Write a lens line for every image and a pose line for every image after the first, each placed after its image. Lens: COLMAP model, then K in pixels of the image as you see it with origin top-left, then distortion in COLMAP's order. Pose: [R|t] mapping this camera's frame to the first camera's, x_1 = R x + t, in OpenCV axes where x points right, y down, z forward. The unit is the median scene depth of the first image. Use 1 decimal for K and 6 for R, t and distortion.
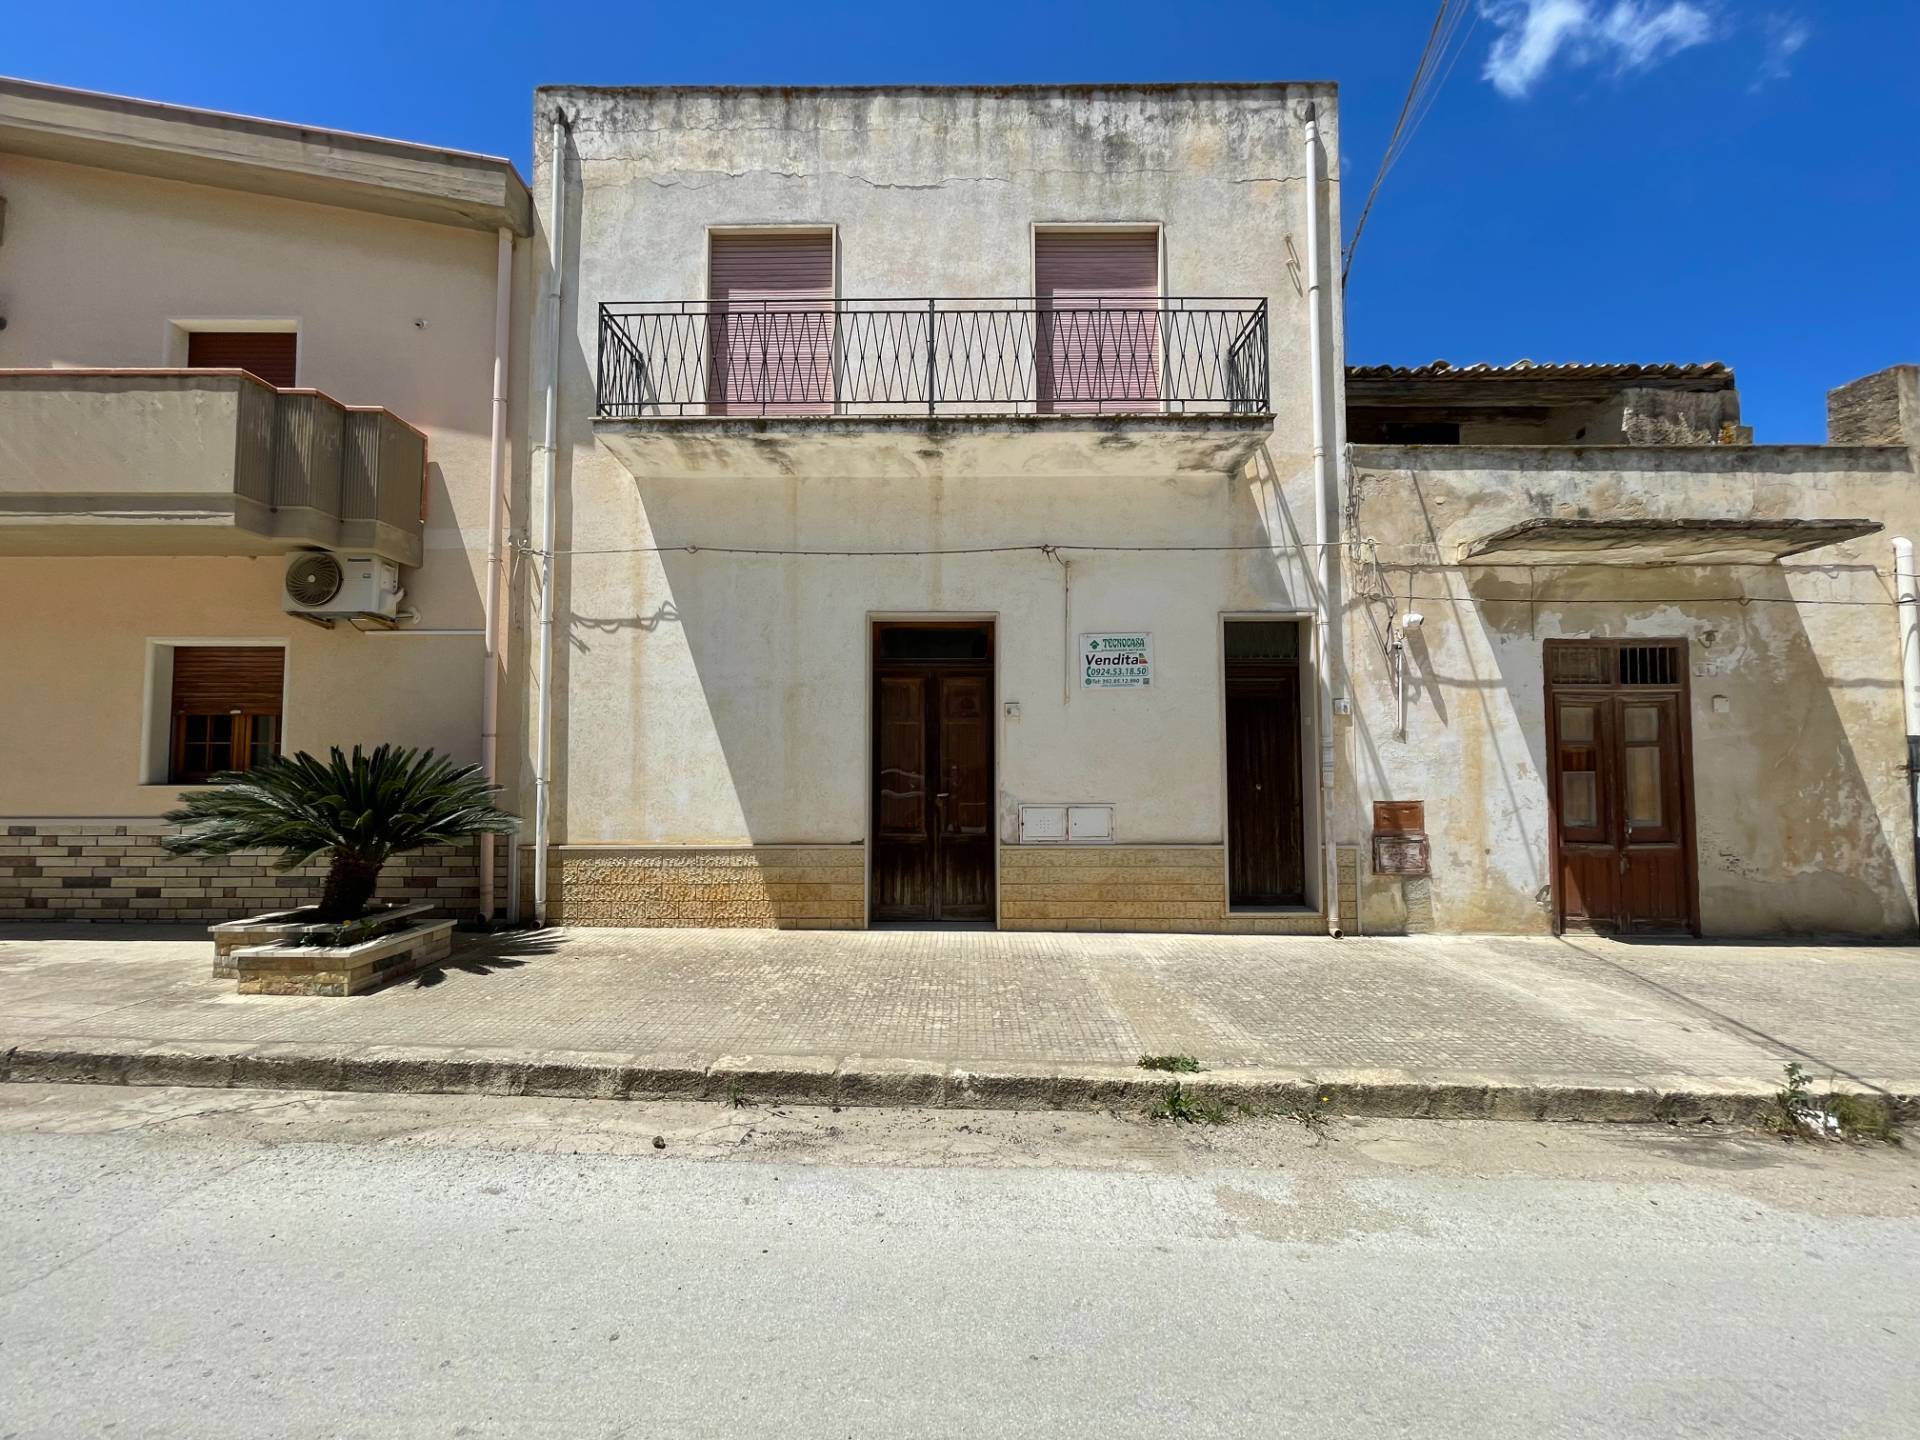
lens RADIAL K [[763.7, 0, 957.8], [0, 763.7, 718.5], [0, 0, 1]] dist [-0.003671, 0.000990]
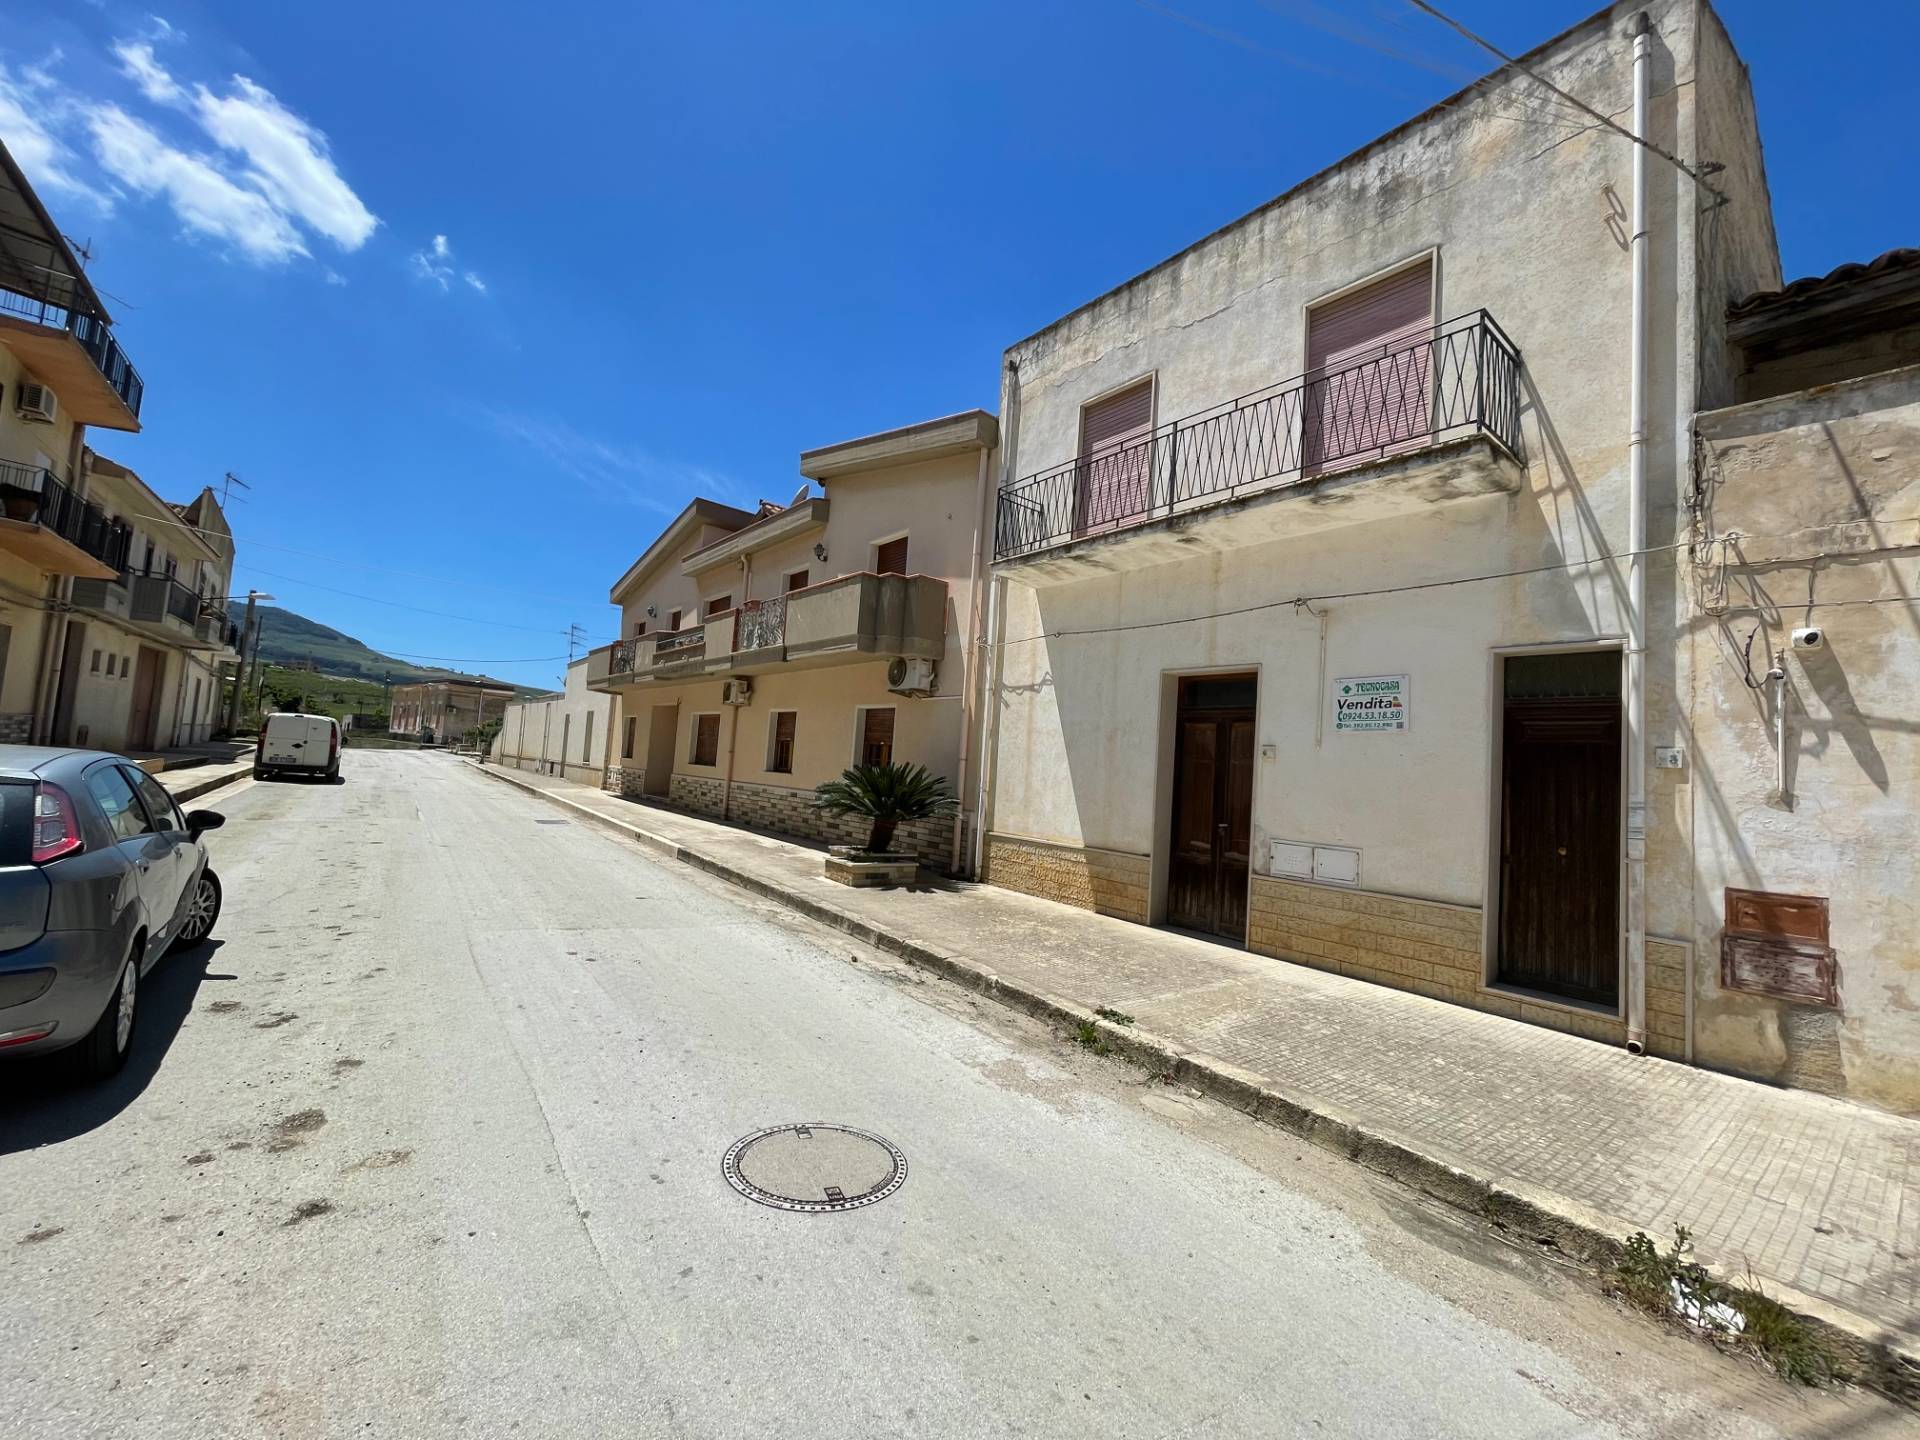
lens RADIAL K [[763.7, 0, 957.8], [0, 763.7, 718.5], [0, 0, 1]] dist [-0.003671, 0.000990]
pose [[0.631619, -0.010539, -0.775207, 0.645563], [-0.029892, 0.998833, -0.037934, -0.004133], [0.774702, 0.047133, 0.630567, -0.041599]]
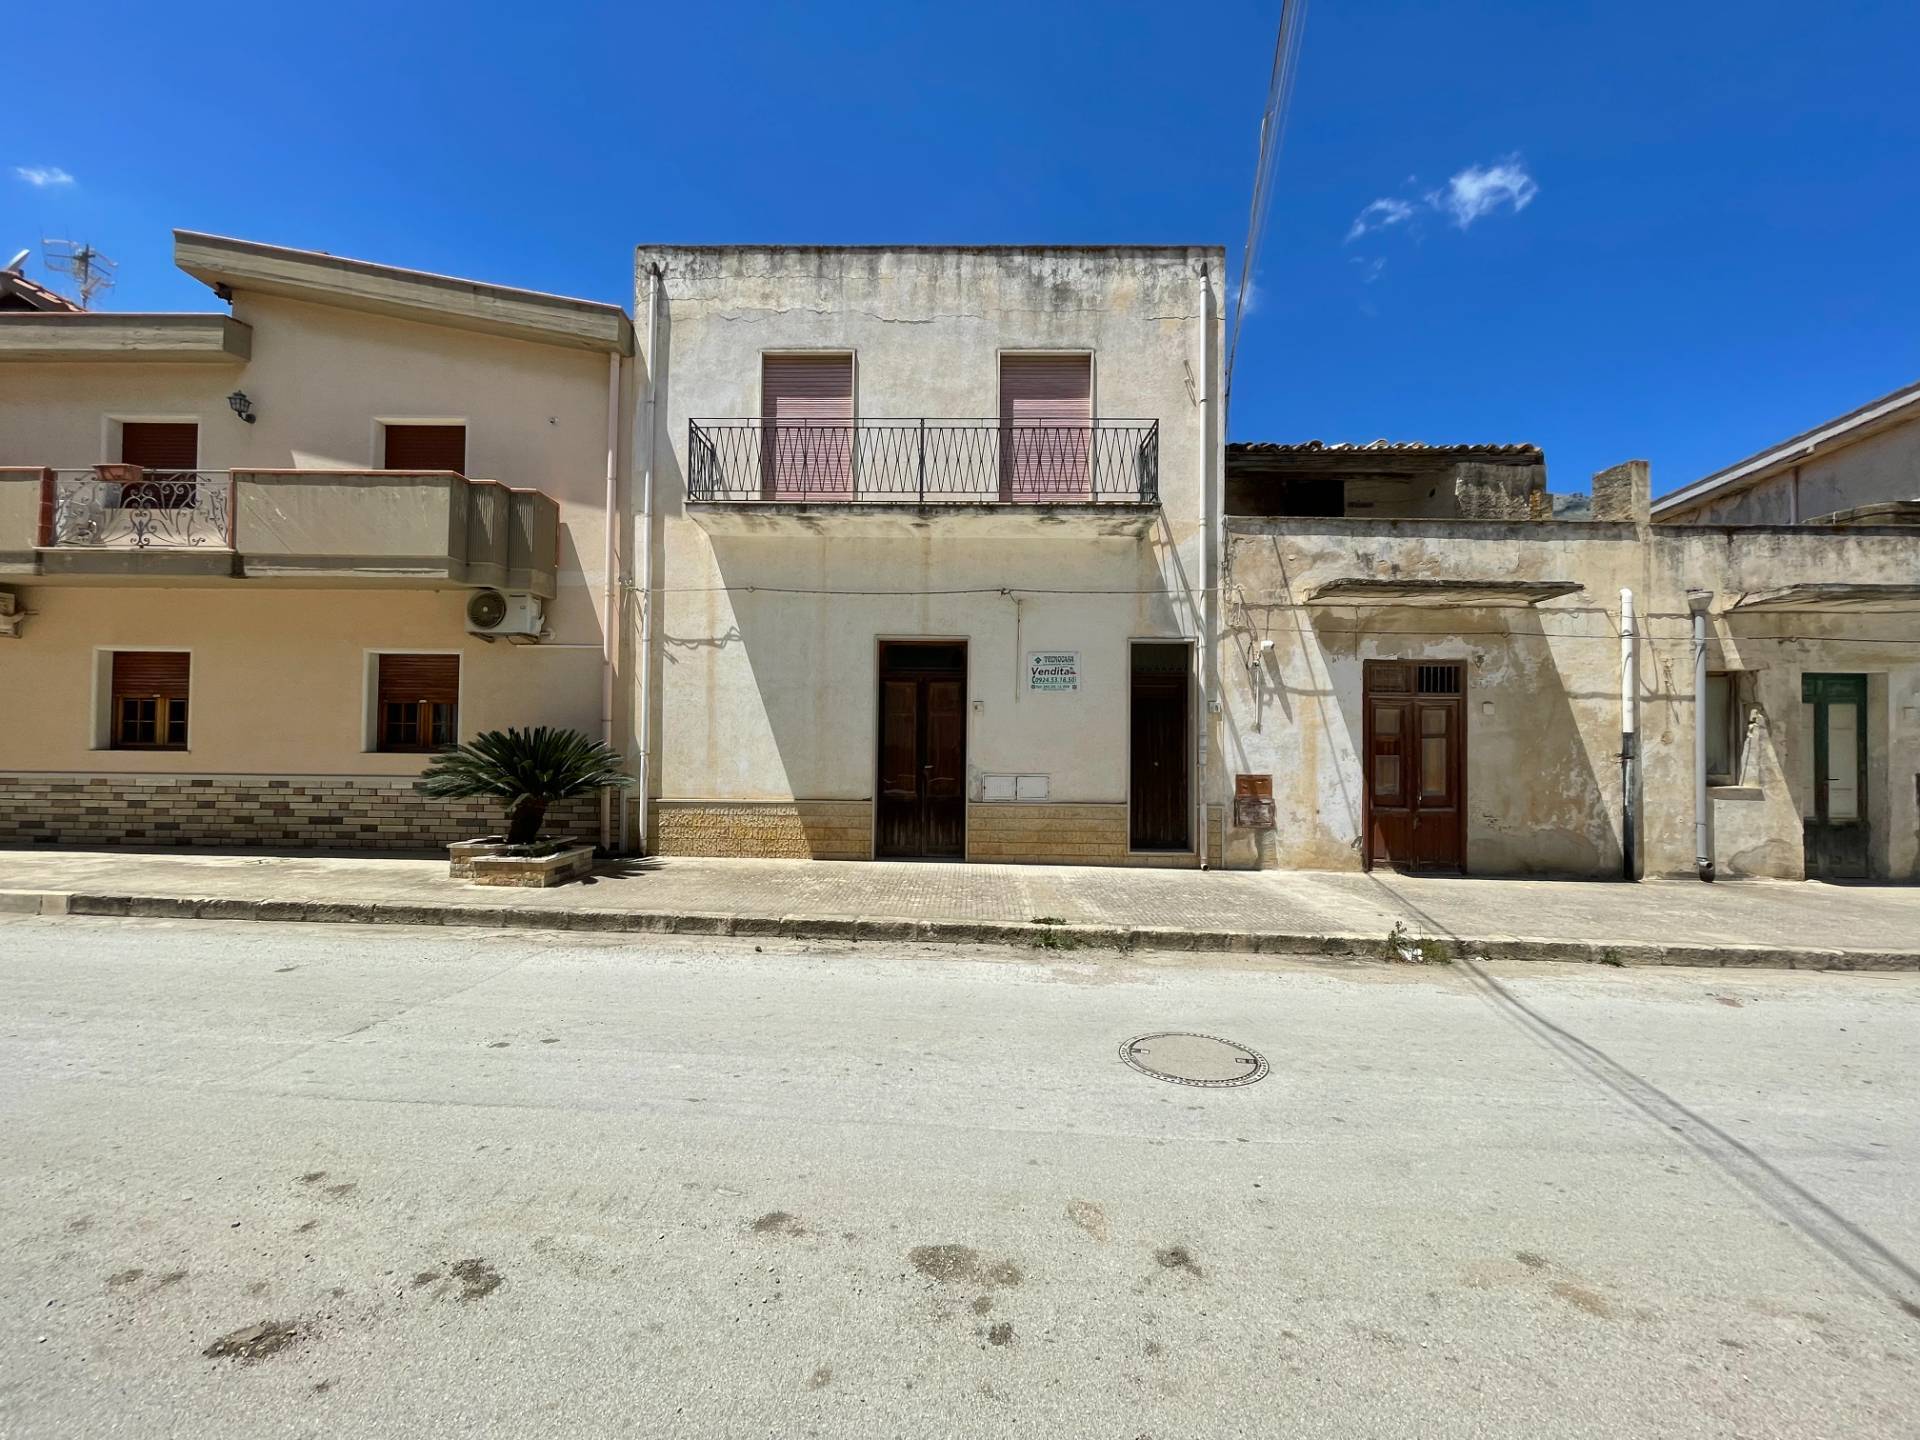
lens RADIAL K [[754.5, 0, 955.9], [0, 754.5, 718.3], [0, 0, 1]] dist [0.008776, -0.008688]
pose [[0.999850, 0.011394, -0.013009, 0.048511], [-0.011054, 0.999602, 0.025971, -0.025201], [0.013300, -0.025823, 0.999578, -0.385927]]
